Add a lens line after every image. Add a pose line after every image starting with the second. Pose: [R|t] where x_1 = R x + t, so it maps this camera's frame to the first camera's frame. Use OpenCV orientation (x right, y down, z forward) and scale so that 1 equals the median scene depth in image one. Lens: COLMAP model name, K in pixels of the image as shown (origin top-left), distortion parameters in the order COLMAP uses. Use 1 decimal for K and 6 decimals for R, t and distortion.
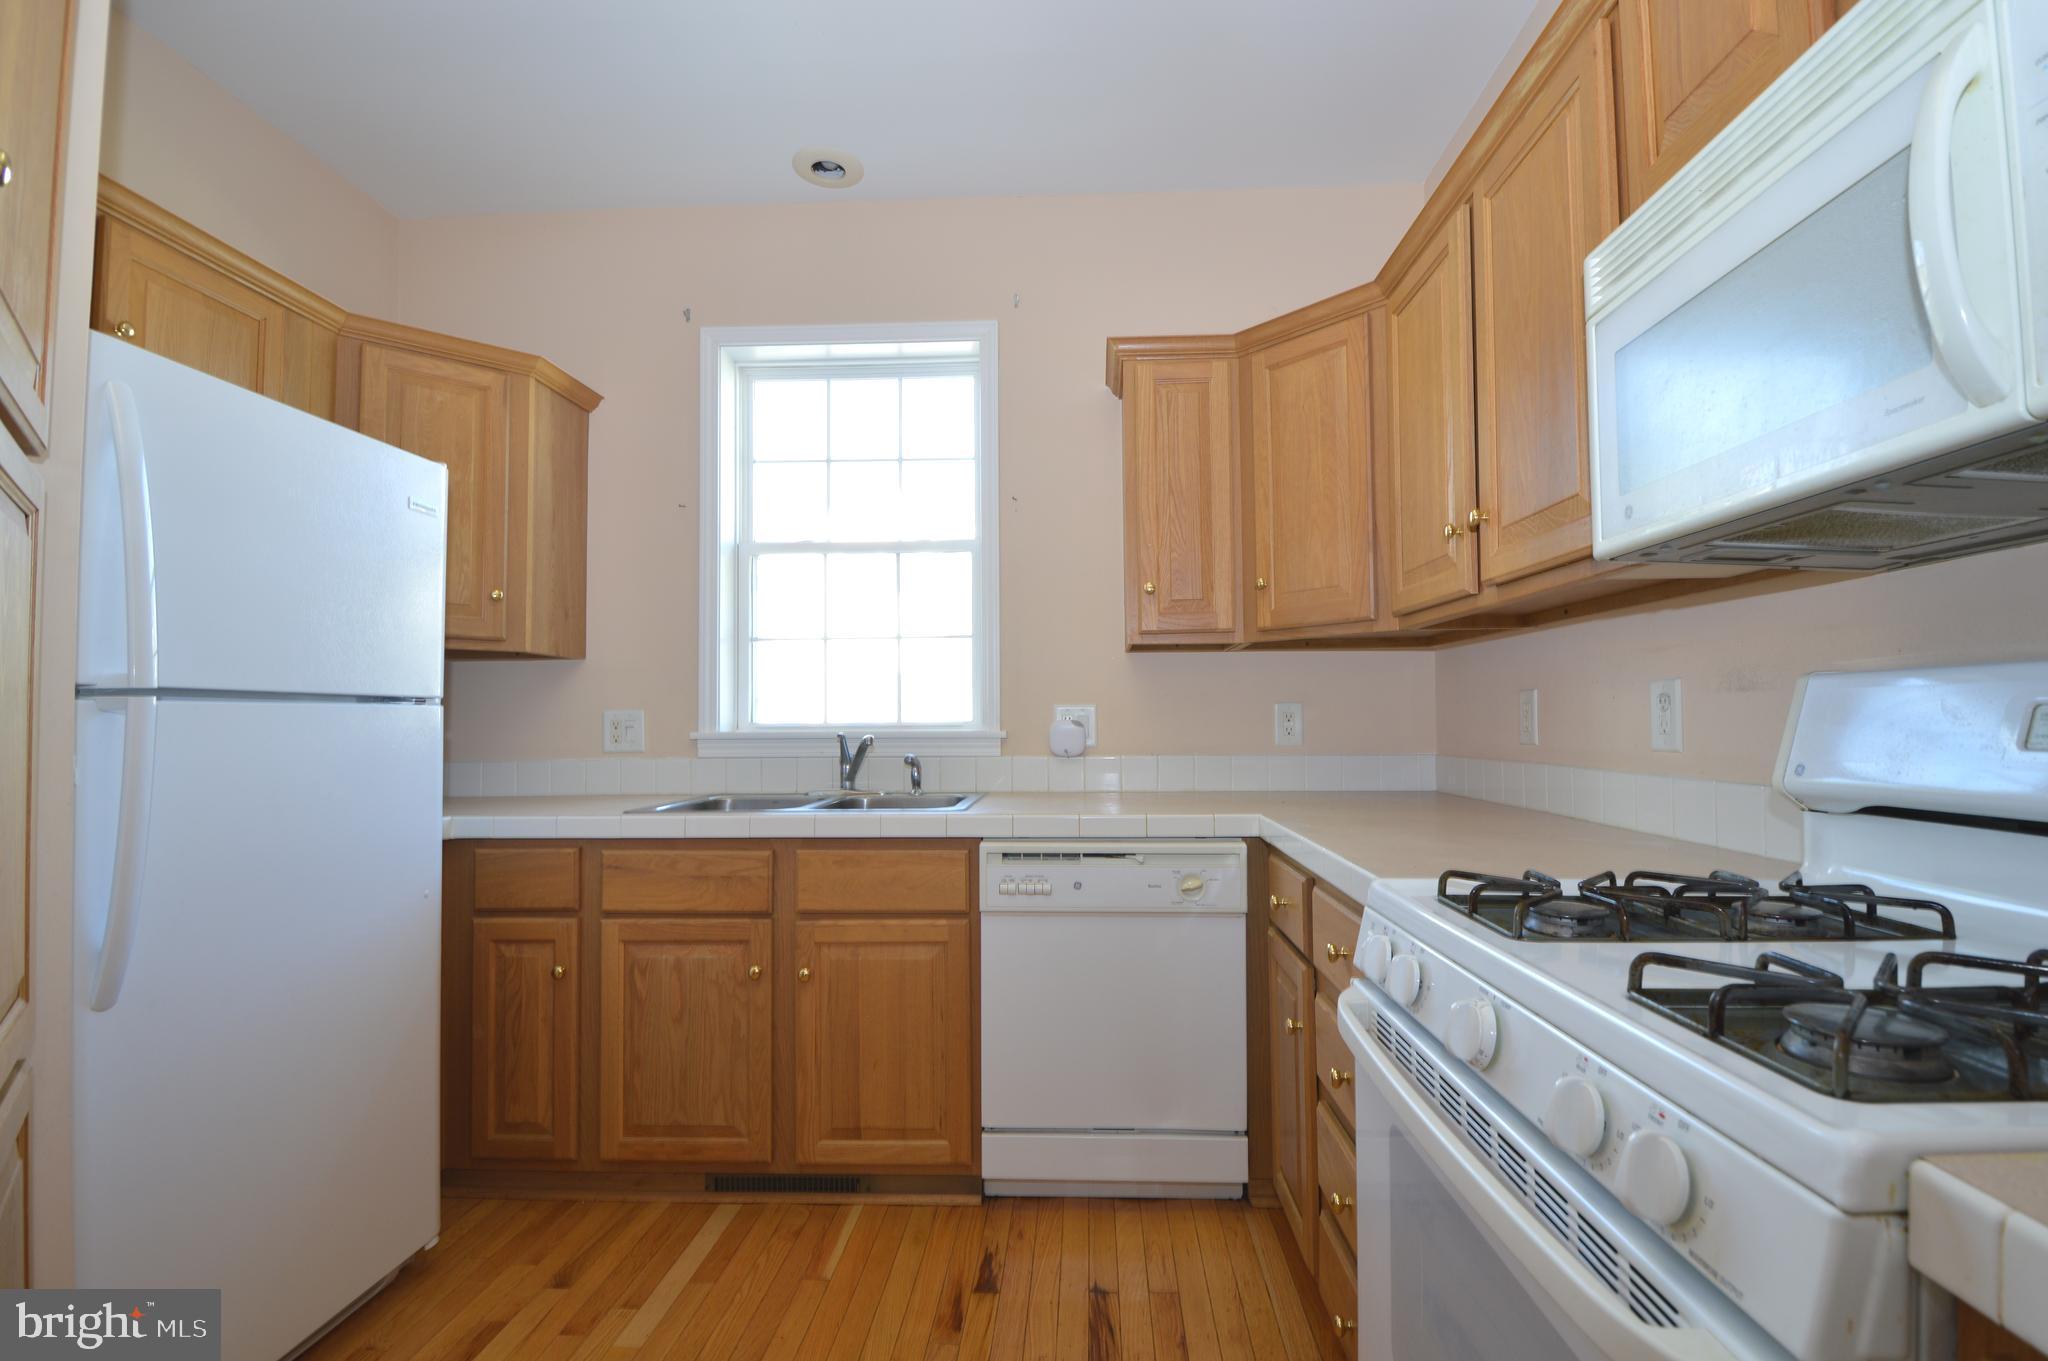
lens RADIAL K [[939.4, 0, 1039.0], [0, 939.4, 691.3], [0, 0, 1]] dist [0.014274, -0.022124]
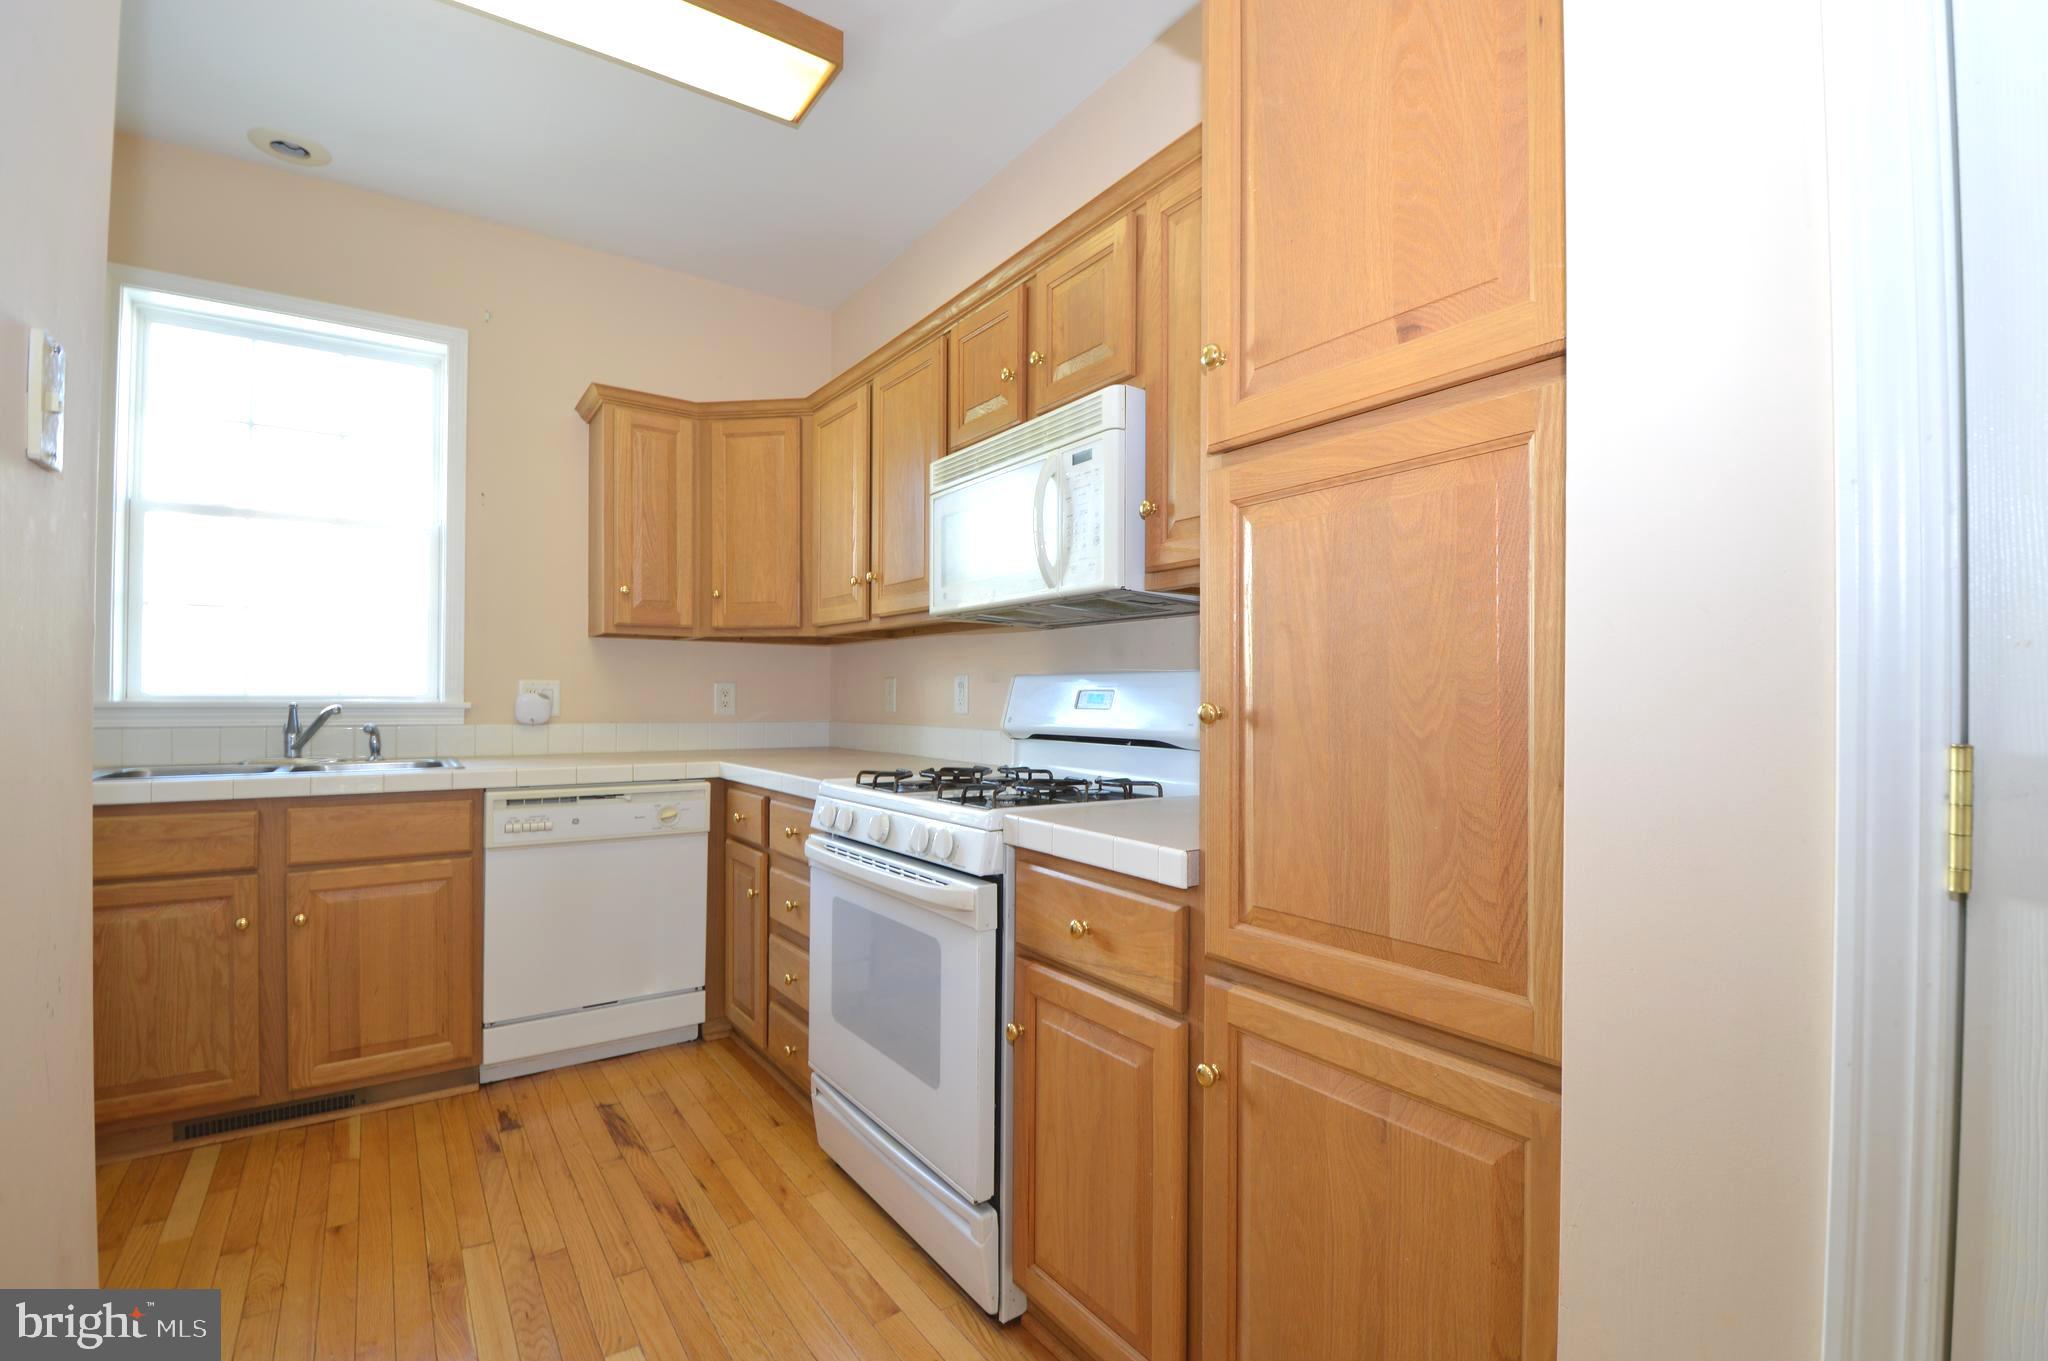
lens RADIAL K [[939.4, 0, 1039.0], [0, 939.4, 691.3], [0, 0, 1]] dist [0.014274, -0.022124]
pose [[0.793408, 0.015848, 0.608484, -0.235646], [-0.029200, 0.999501, 0.012043, -0.005353], [-0.607990, -0.027323, 0.793475, -0.391450]]
